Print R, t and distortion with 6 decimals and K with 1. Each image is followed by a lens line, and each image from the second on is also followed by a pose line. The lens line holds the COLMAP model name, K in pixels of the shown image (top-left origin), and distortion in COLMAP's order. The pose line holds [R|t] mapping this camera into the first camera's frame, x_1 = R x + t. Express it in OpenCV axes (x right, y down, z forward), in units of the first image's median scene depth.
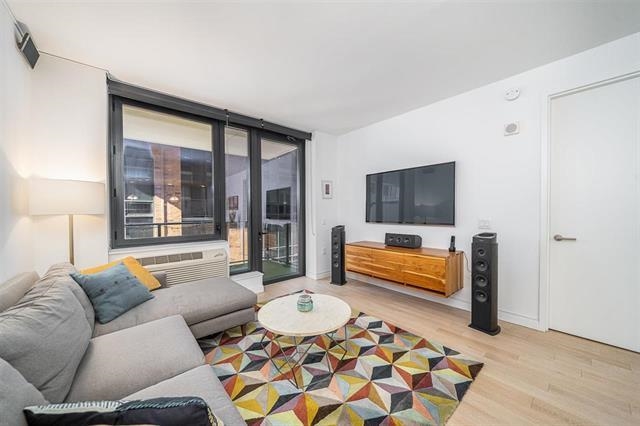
lens RADIAL K [[232.8, 0, 324.3], [0, 232.8, 216.0], [0, 0, 1]] dist [-0.005840, 0.000650]
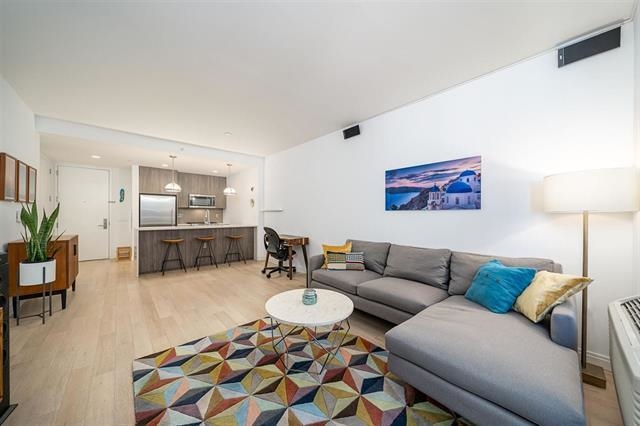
lens RADIAL K [[232.8, 0, 324.7], [0, 232.8, 217.3], [0, 0, 1]] dist [-0.005840, 0.000650]
pose [[-0.999908, 0.003261, -0.013174, -0.104131], [0.002968, 0.999750, 0.022139, -0.006760], [0.013243, 0.022098, -0.999668, 1.549792]]
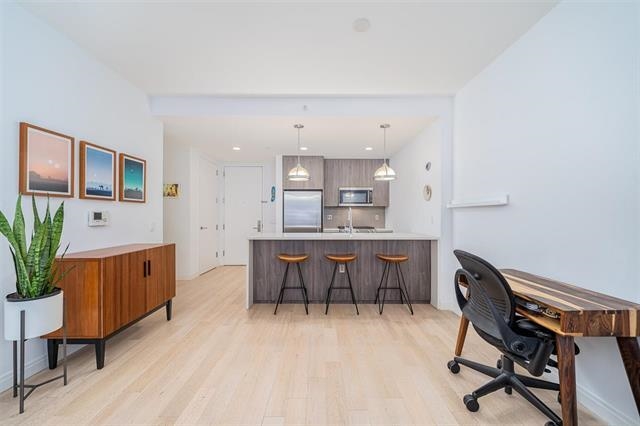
lens RADIAL K [[247.2, 0, 319.3], [0, 247.2, 216.8], [0, 0, 1]] dist [-0.015065, 0.000132]
pose [[-0.748333, 0.002695, 0.663317, 0.189420], [0.011523, 0.999894, 0.008938, 0.004963], [-0.663223, 0.014332, -0.748285, 0.442550]]
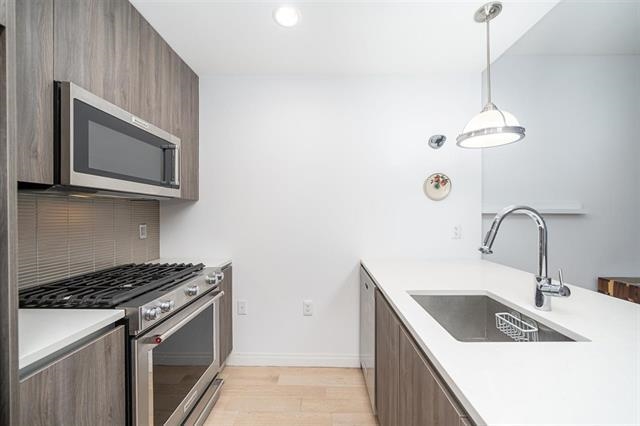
lens RADIAL K [[249.6, 0, 320.3], [0, 249.6, 215.1], [0, 0, 1]] dist [-0.002291, -0.000374]
pose [[-0.674602, 0.007648, -0.738142, 1.542754], [-0.004793, 0.999880, 0.014741, -0.028504], [0.738166, 0.013482, -0.674485, -0.755992]]
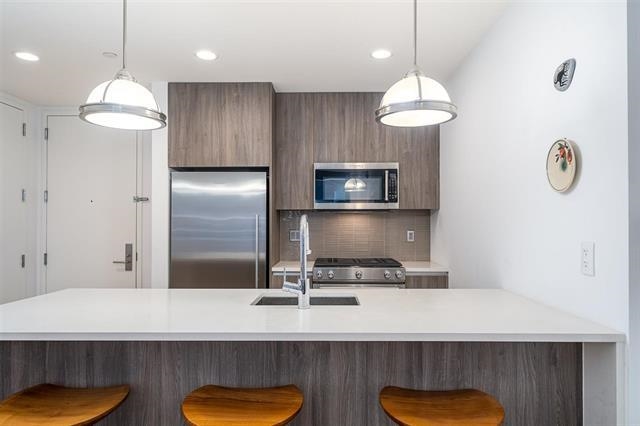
lens RADIAL K [[418.8, 0, 321.2], [0, 418.8, 219.4], [0, 0, 1]] dist [-0.001483, 0.003584]
pose [[-0.736813, 0.012387, 0.675983, 0.485965], [0.013461, 0.999903, -0.003650, -0.026805], [-0.675962, 0.006410, -0.736908, -0.236818]]
